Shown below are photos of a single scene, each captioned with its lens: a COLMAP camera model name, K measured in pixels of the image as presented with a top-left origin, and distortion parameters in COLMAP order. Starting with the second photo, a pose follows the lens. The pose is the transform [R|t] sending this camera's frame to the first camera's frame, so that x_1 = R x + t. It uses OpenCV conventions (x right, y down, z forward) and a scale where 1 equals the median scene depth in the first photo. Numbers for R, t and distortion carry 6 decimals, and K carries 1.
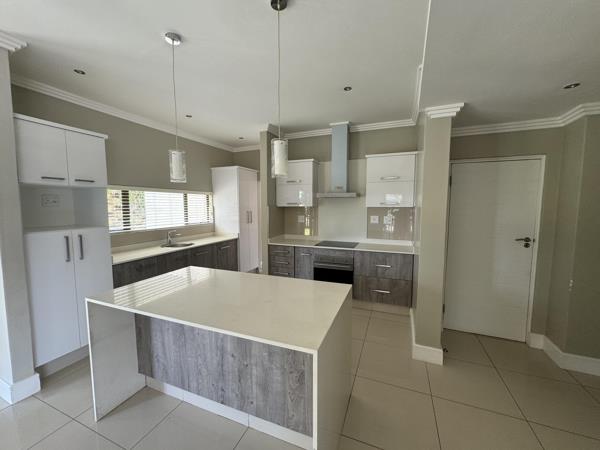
lens RADIAL K [[240.2, 0, 300.0], [0, 240.2, 225.0], [0, 0, 1]] dist [-0.000544, -0.000072]
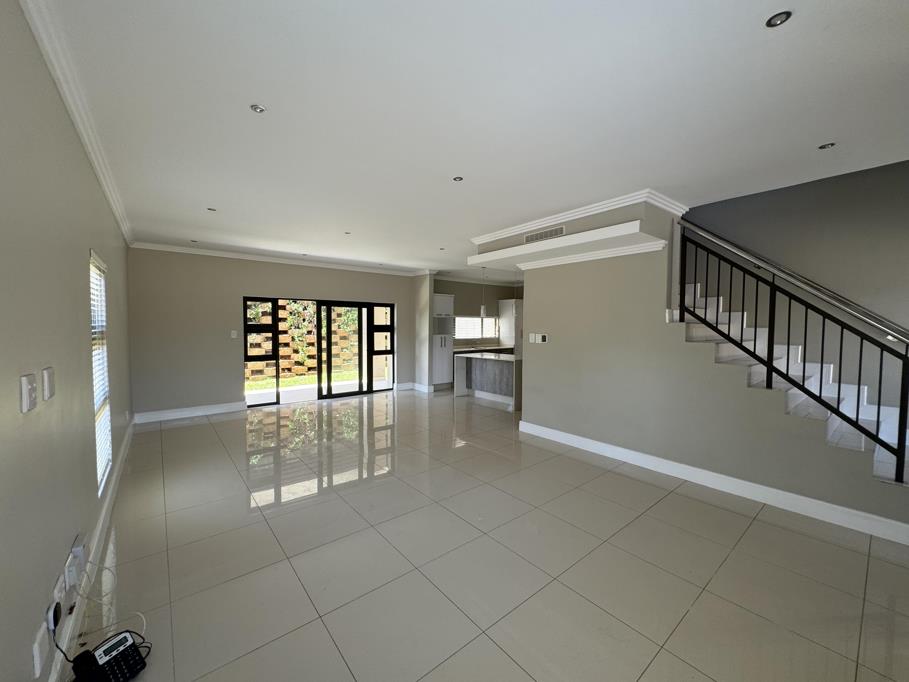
lens RADIAL K [[363.8, 0, 454.5], [0, 363.8, 341.0], [0, 0, 1]] dist [-0.000544, -0.000072]
pose [[0.879530, 0.025633, -0.475153, 0.529739], [-0.044943, 0.998559, -0.029322, 0.105114], [0.473717, 0.047145, 0.879414, -1.248701]]
